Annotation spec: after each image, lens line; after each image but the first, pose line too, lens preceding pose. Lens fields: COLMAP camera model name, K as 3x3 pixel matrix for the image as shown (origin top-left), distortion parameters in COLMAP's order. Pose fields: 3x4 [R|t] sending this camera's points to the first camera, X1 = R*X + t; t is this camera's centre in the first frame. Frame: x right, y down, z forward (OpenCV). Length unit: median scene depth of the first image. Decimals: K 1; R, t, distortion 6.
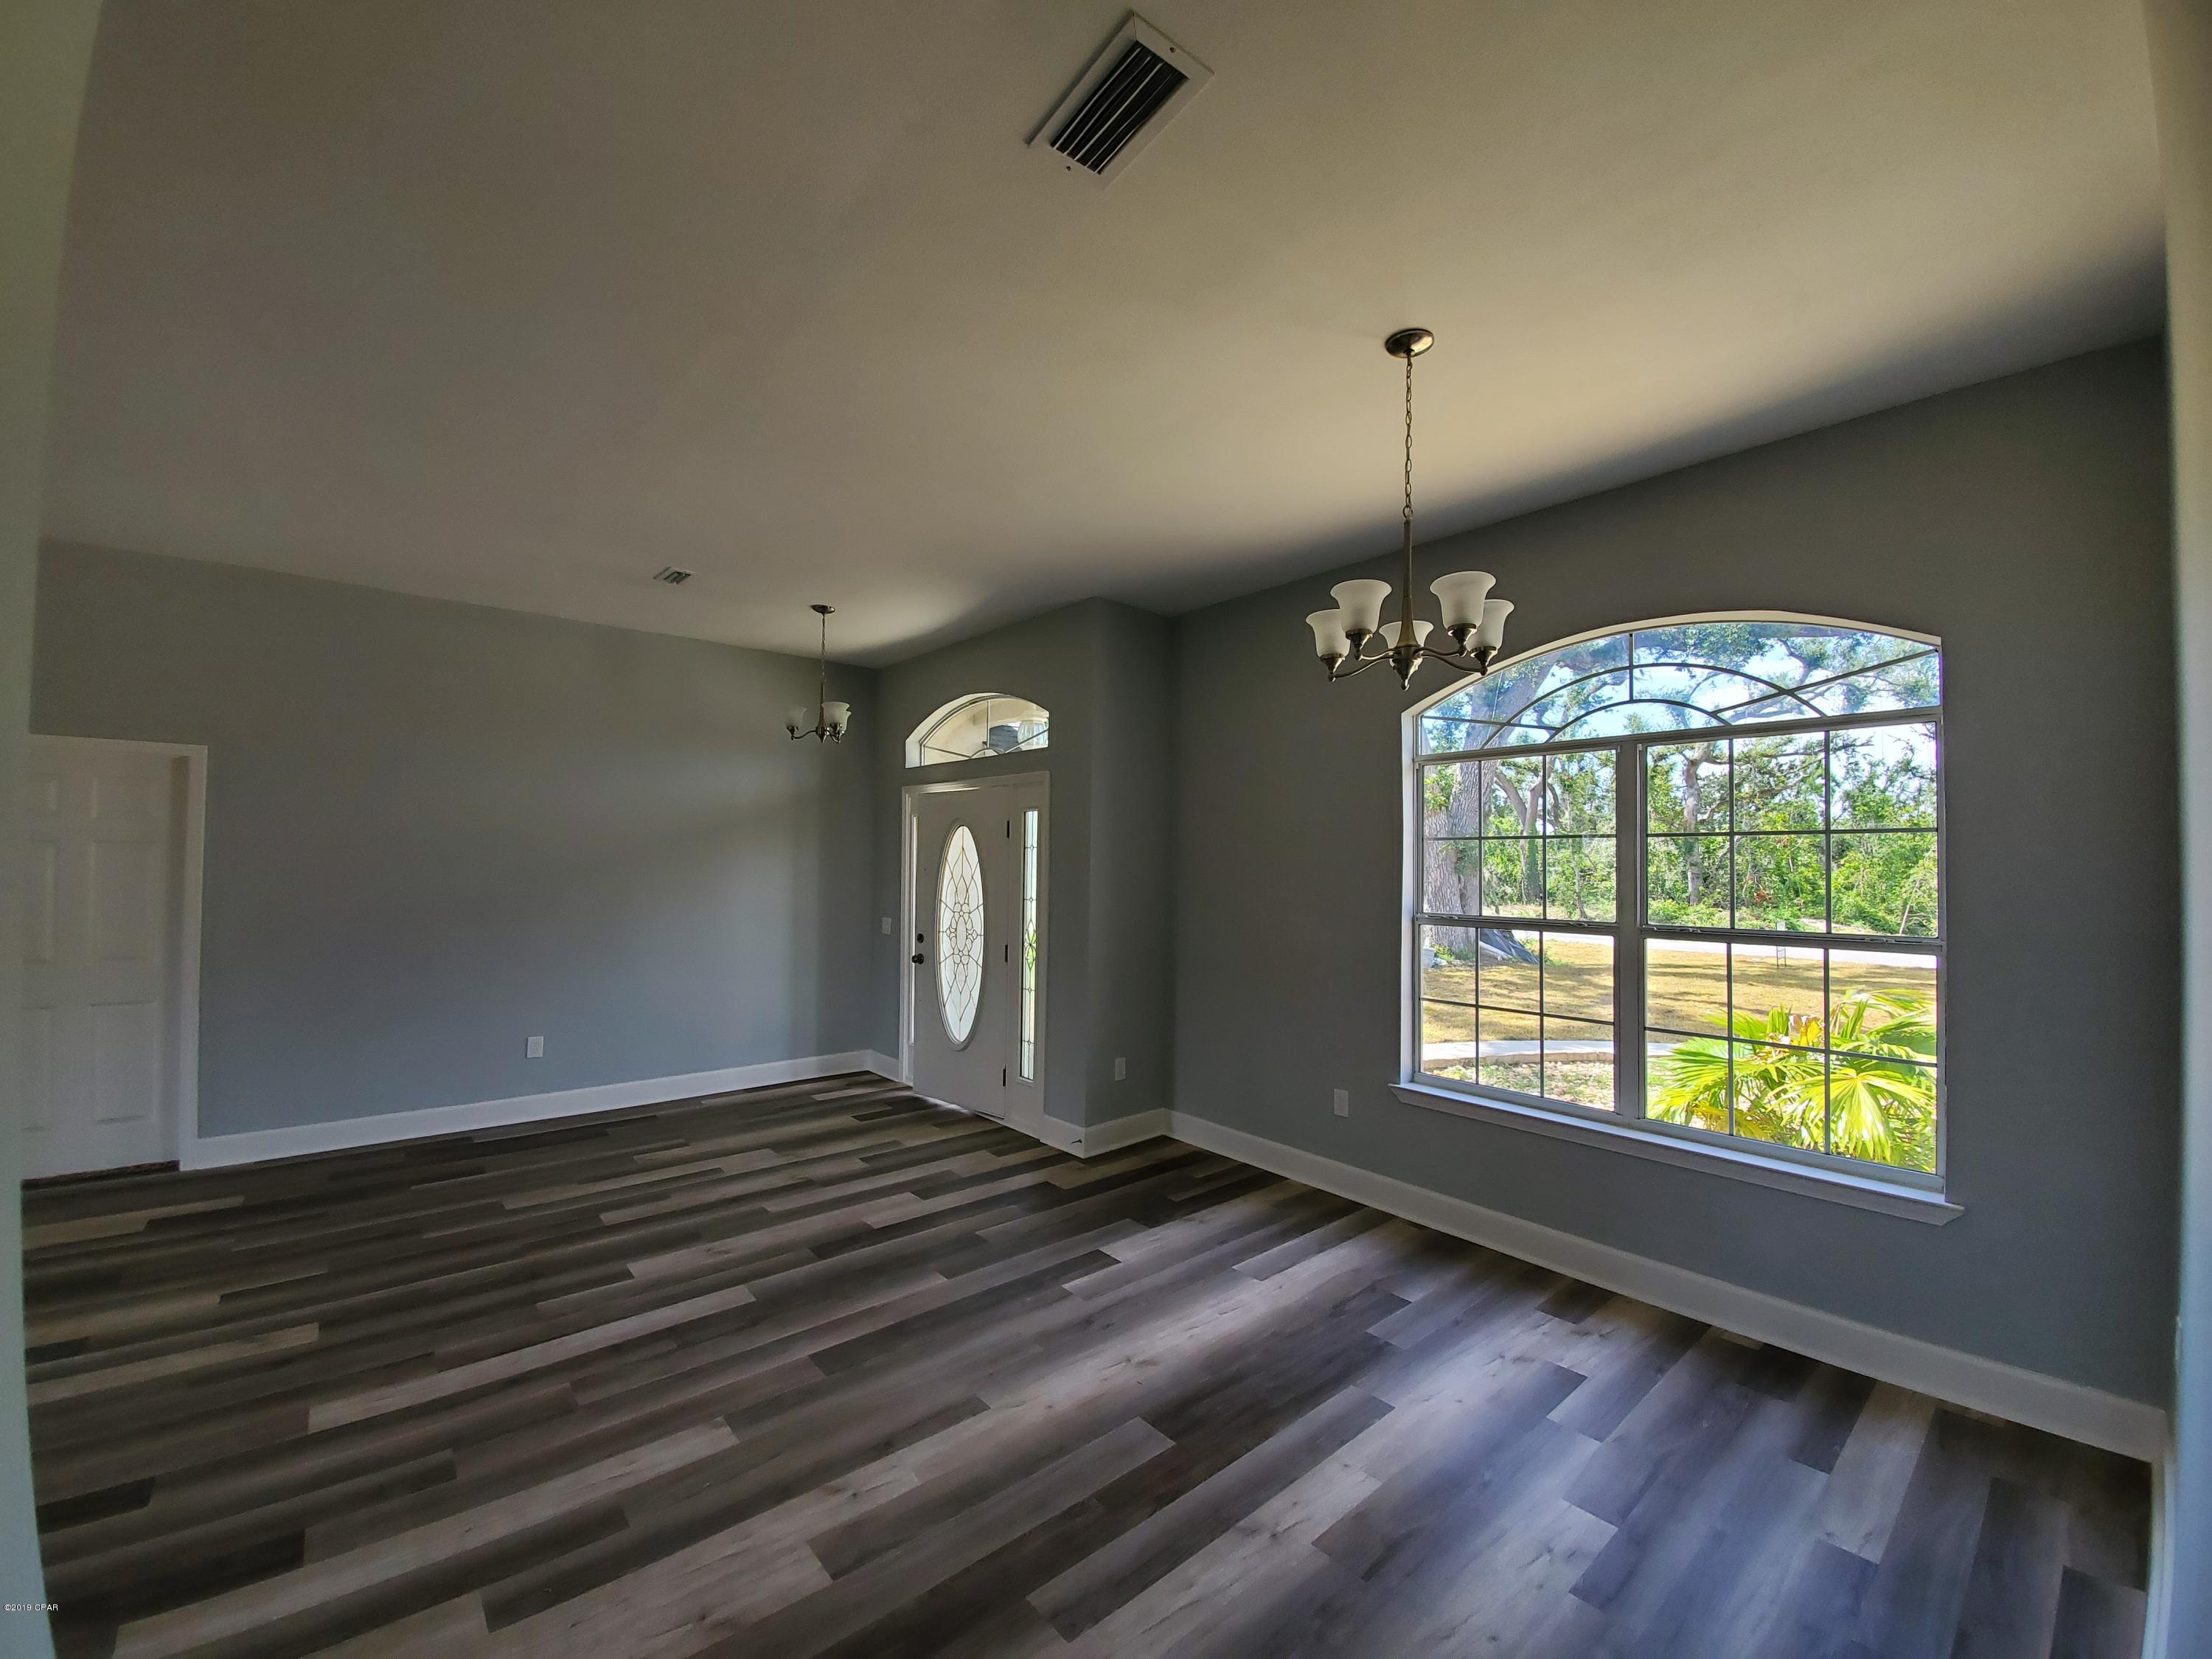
lens RADIAL K [[867.0, 0, 1094.8], [0, 867.0, 841.1], [0, 0, 1]] dist [0.007348, -0.016453]
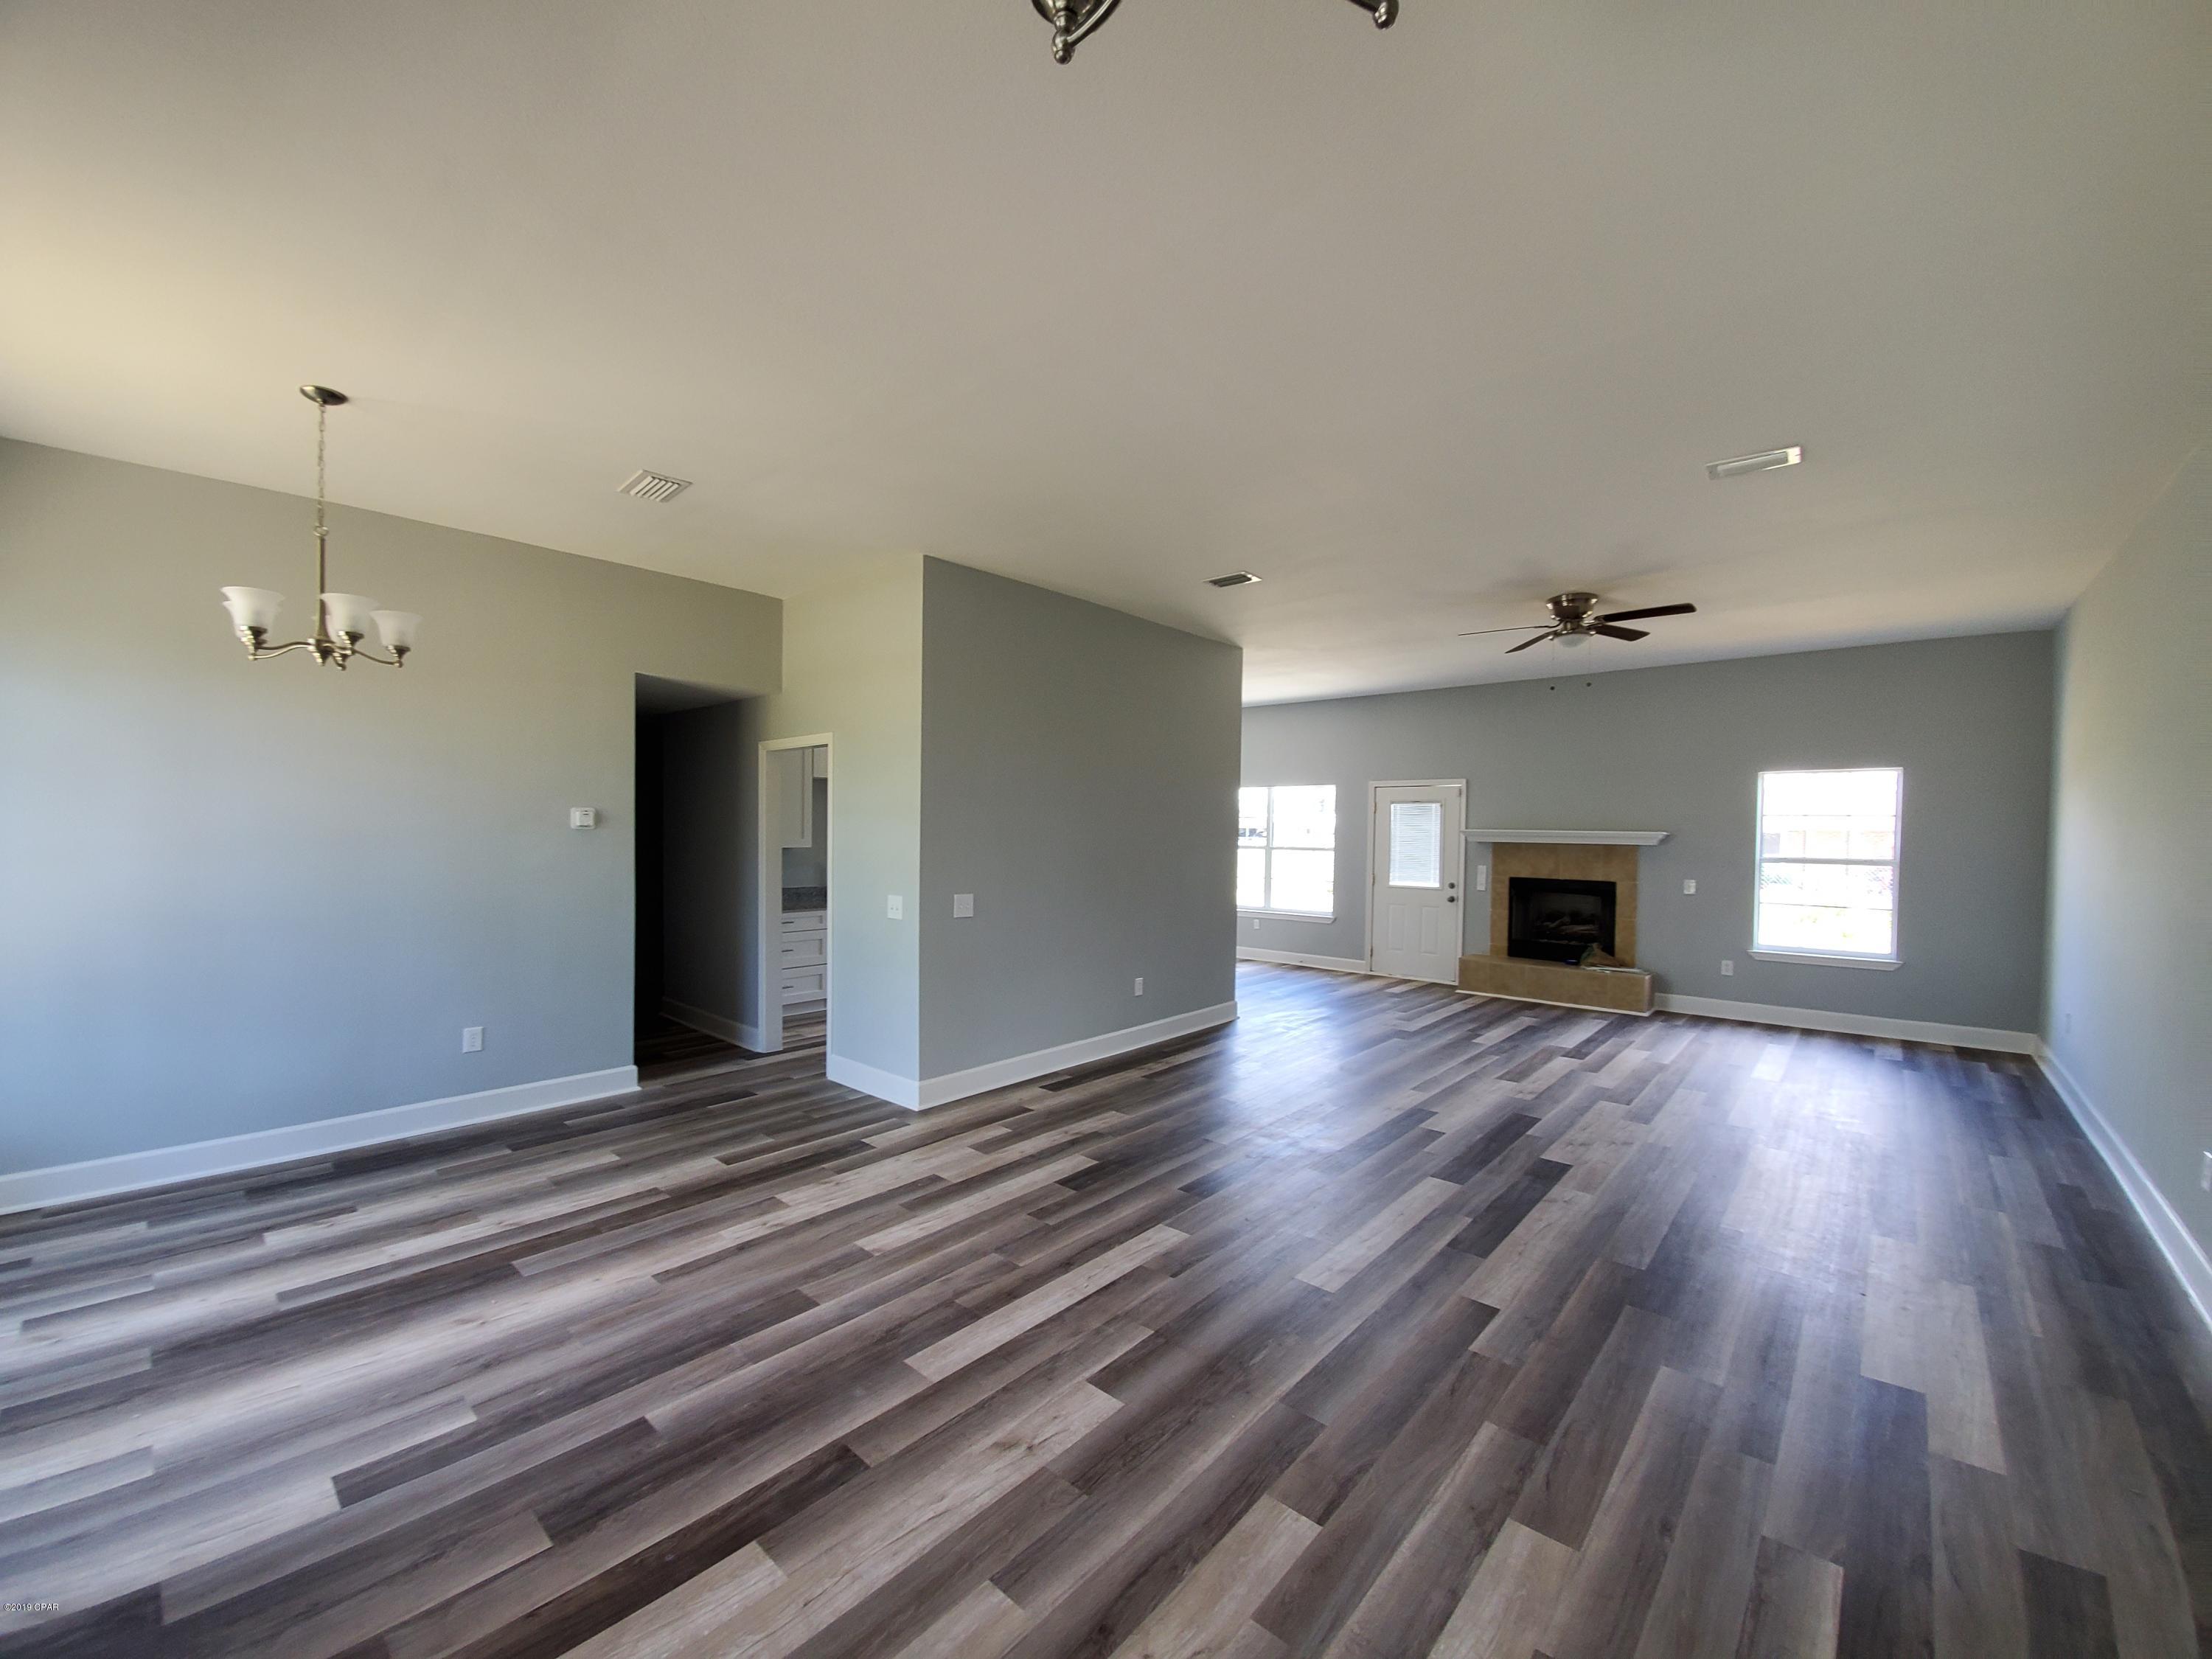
lens RADIAL K [[867.0, 0, 1094.8], [0, 867.0, 841.1], [0, 0, 1]] dist [0.007348, -0.016453]
pose [[-0.990974, -0.021145, -0.132376, -0.524359], [-0.019899, 0.999744, -0.010732, 0.052992], [0.132569, -0.008001, -0.991141, 2.139481]]
